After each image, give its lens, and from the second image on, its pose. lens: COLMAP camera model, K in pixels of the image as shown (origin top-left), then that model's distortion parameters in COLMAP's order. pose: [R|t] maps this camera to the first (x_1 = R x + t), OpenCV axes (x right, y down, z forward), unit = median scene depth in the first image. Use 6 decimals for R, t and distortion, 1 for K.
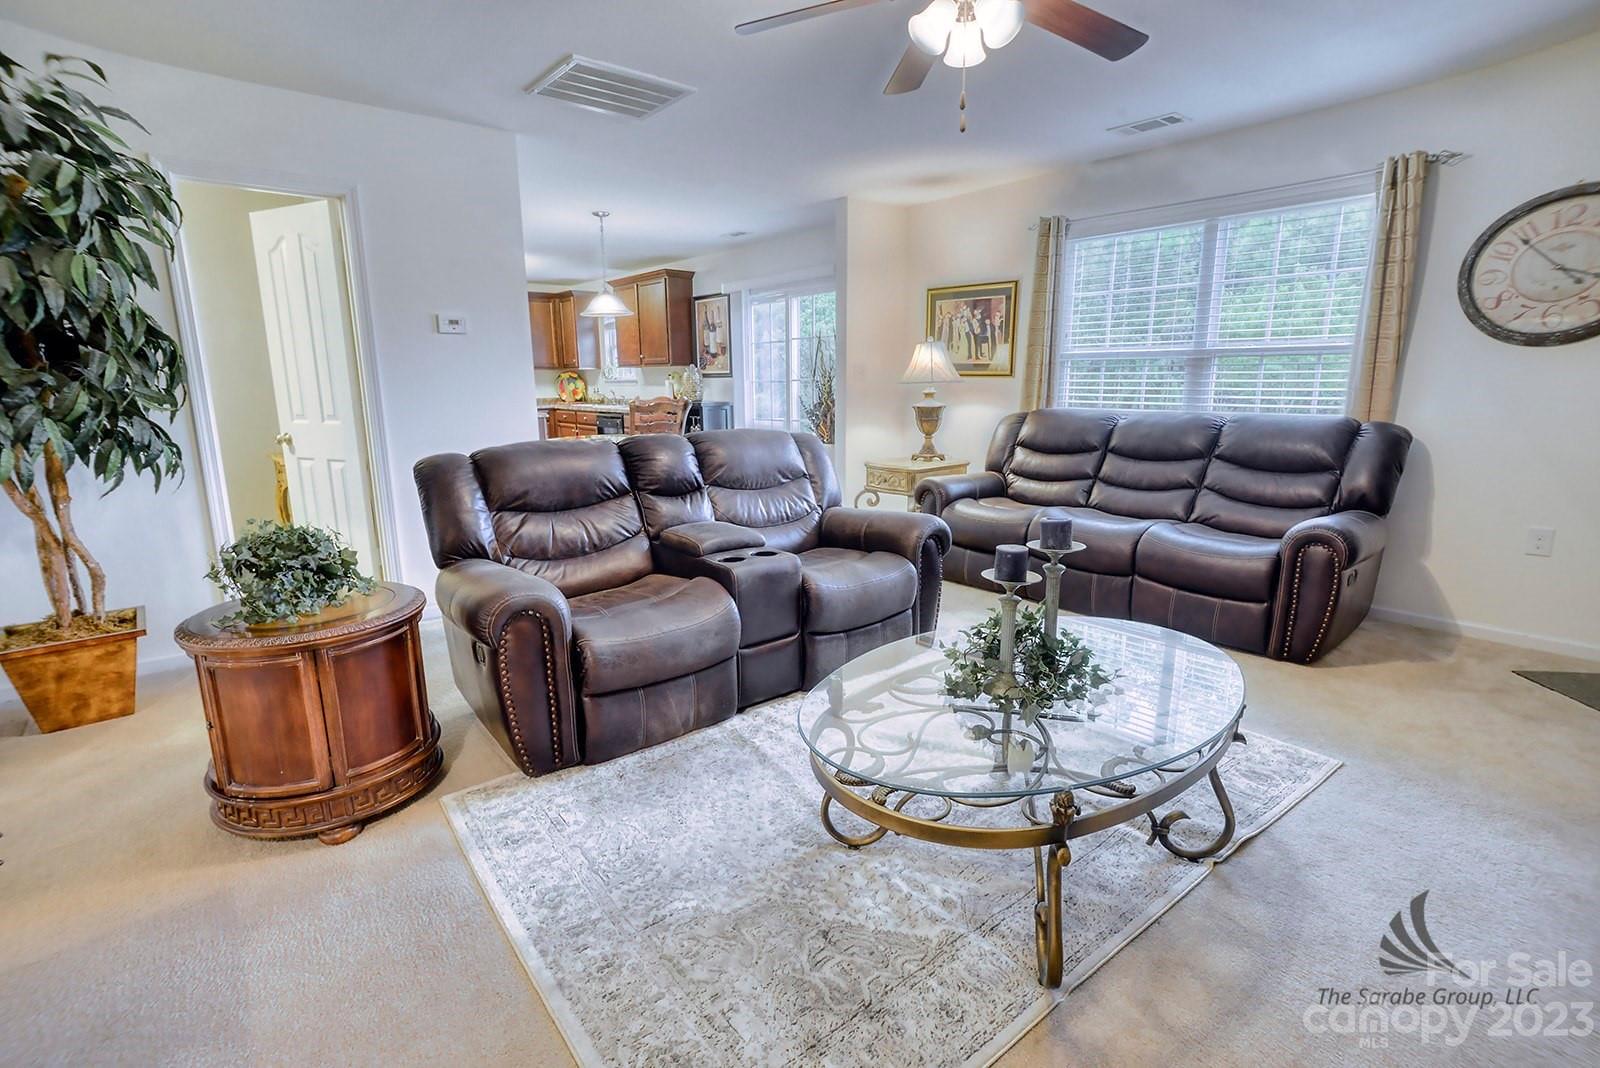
lens RADIAL K [[770.1, 0, 793.5], [0, 770.1, 543.3], [0, 0, 1]] dist [-0.002459, 0.000188]
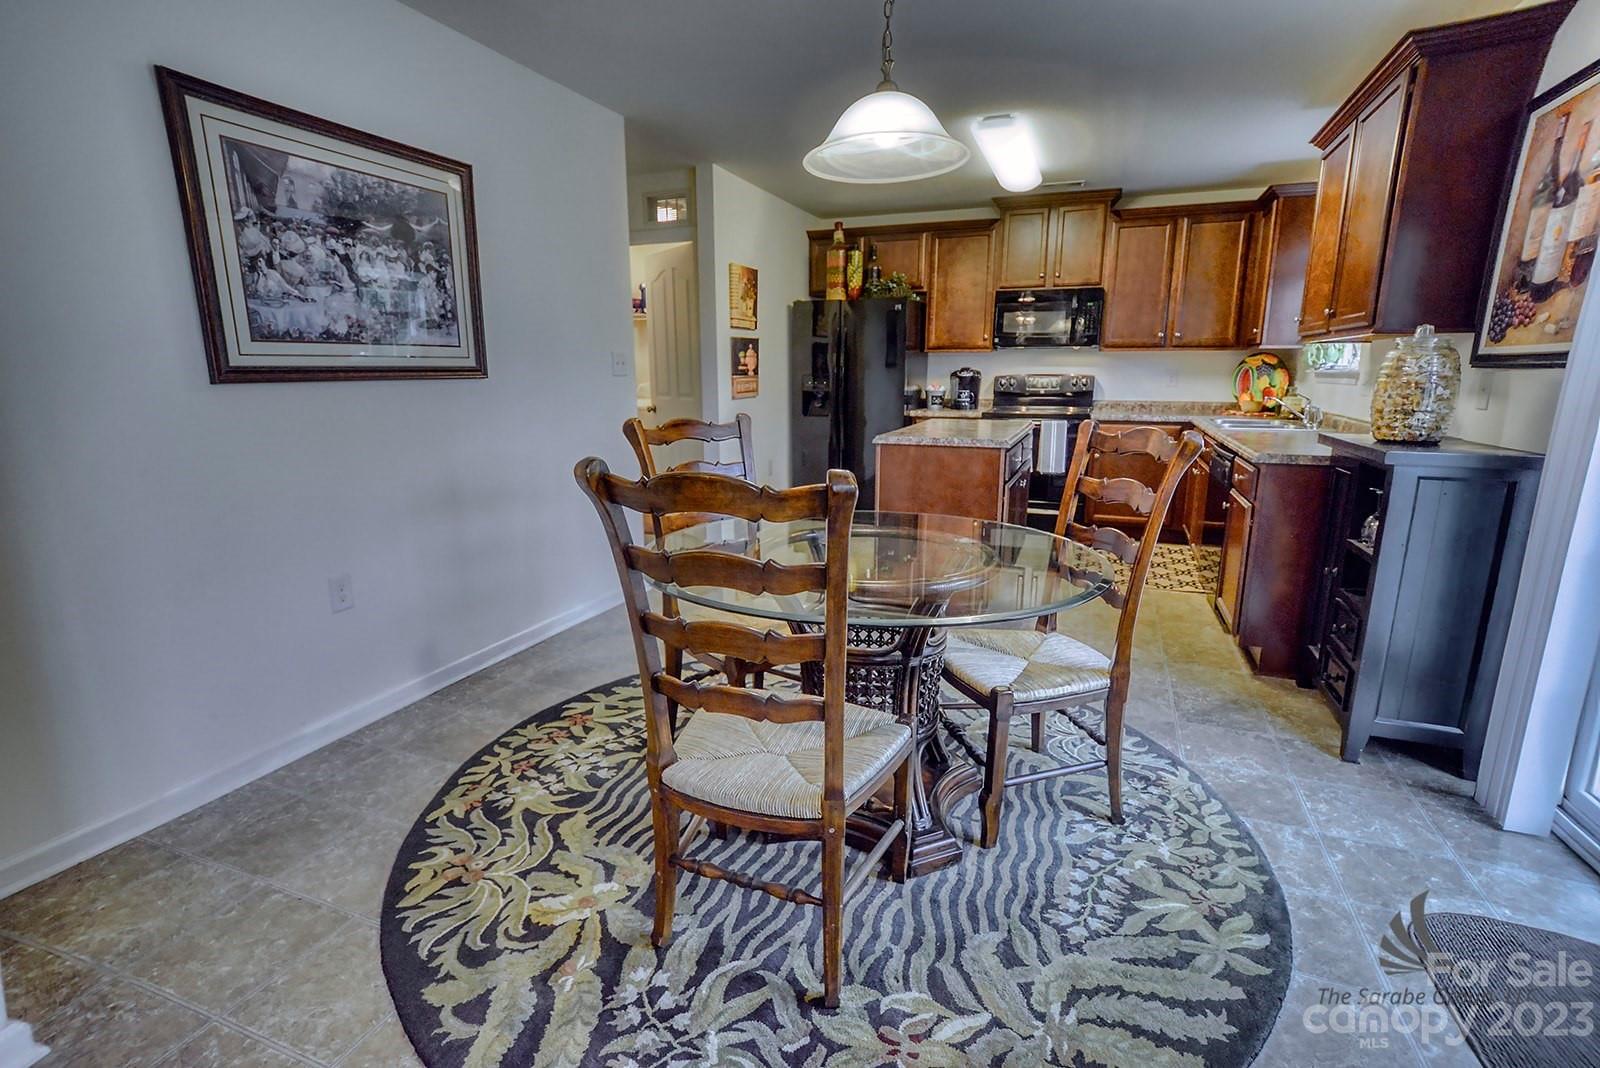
lens RADIAL K [[770.1, 0, 791.0], [0, 770.1, 526.2], [0, 0, 1]] dist [-0.002459, 0.000188]
pose [[0.495405, 0.181620, -0.849463, 0.027537], [-0.181650, 0.977938, 0.103151, -0.299600], [0.849457, 0.103204, 0.517467, 1.355549]]
